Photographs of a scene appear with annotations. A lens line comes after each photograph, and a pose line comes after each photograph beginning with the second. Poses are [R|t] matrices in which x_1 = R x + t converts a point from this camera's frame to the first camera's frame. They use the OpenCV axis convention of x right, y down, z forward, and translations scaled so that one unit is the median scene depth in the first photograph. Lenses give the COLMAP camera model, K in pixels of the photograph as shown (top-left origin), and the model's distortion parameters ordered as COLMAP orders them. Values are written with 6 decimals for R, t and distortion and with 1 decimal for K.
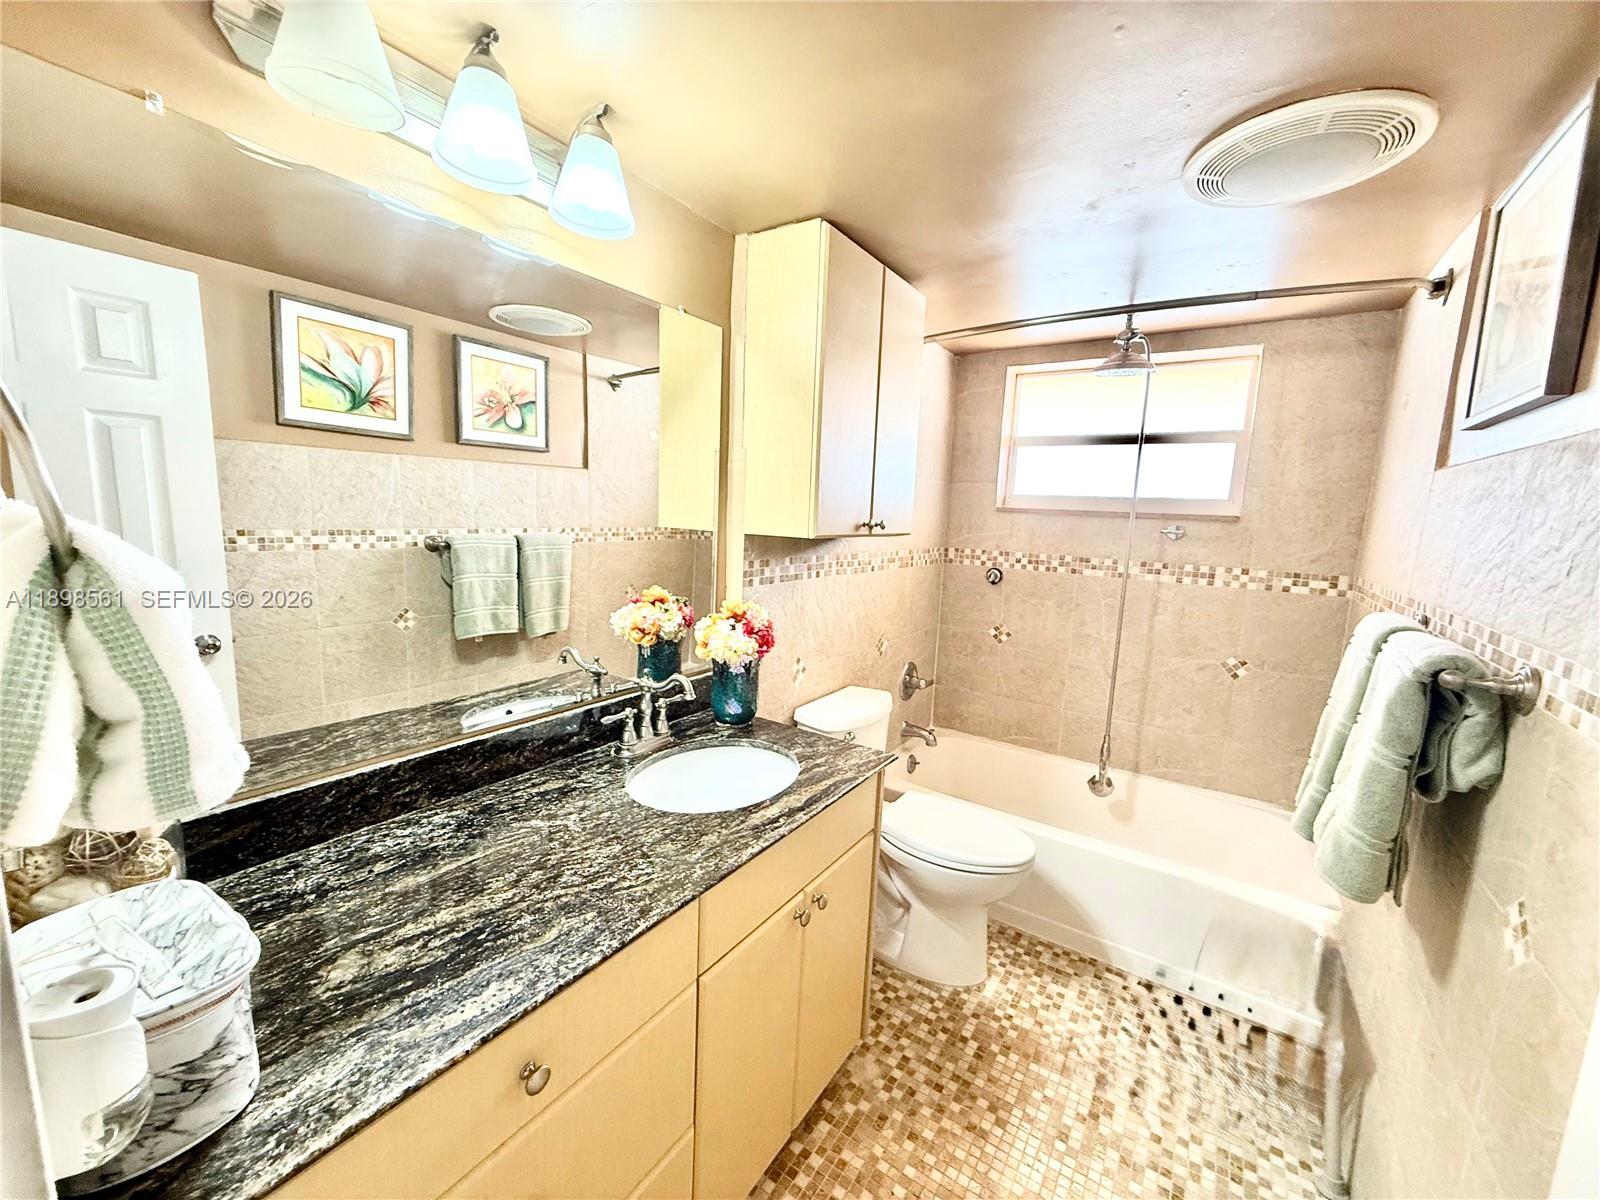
lens RADIAL K [[637.2, 0, 799.3], [0, 637.2, 602.4], [0, 0, 1]] dist [-0.000855, 0.000331]
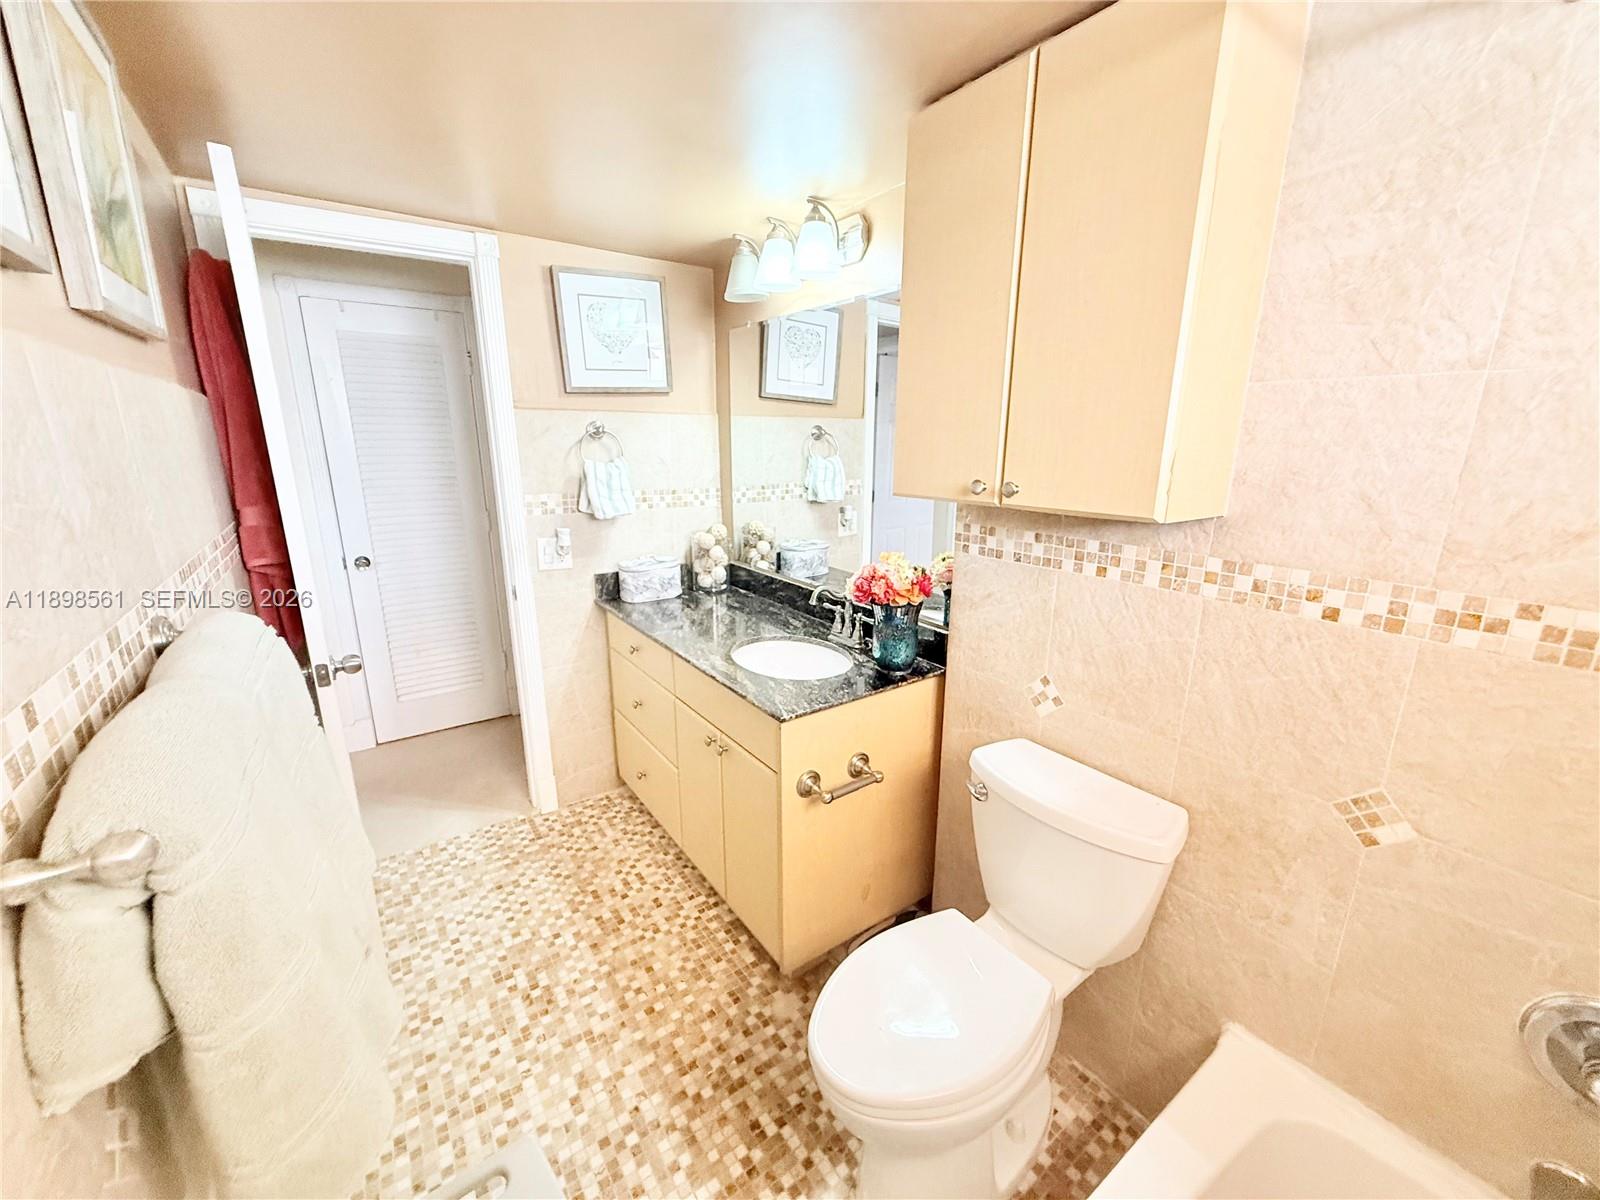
lens RADIAL K [[637.2, 0, 799.3], [0, 637.2, 602.4], [0, 0, 1]] dist [-0.000855, 0.000331]
pose [[-0.357141, 0.194509, -0.913574, 0.951135], [-0.152600, 0.952785, 0.262513, -0.179013], [0.921501, 0.233166, -0.310596, 1.233460]]
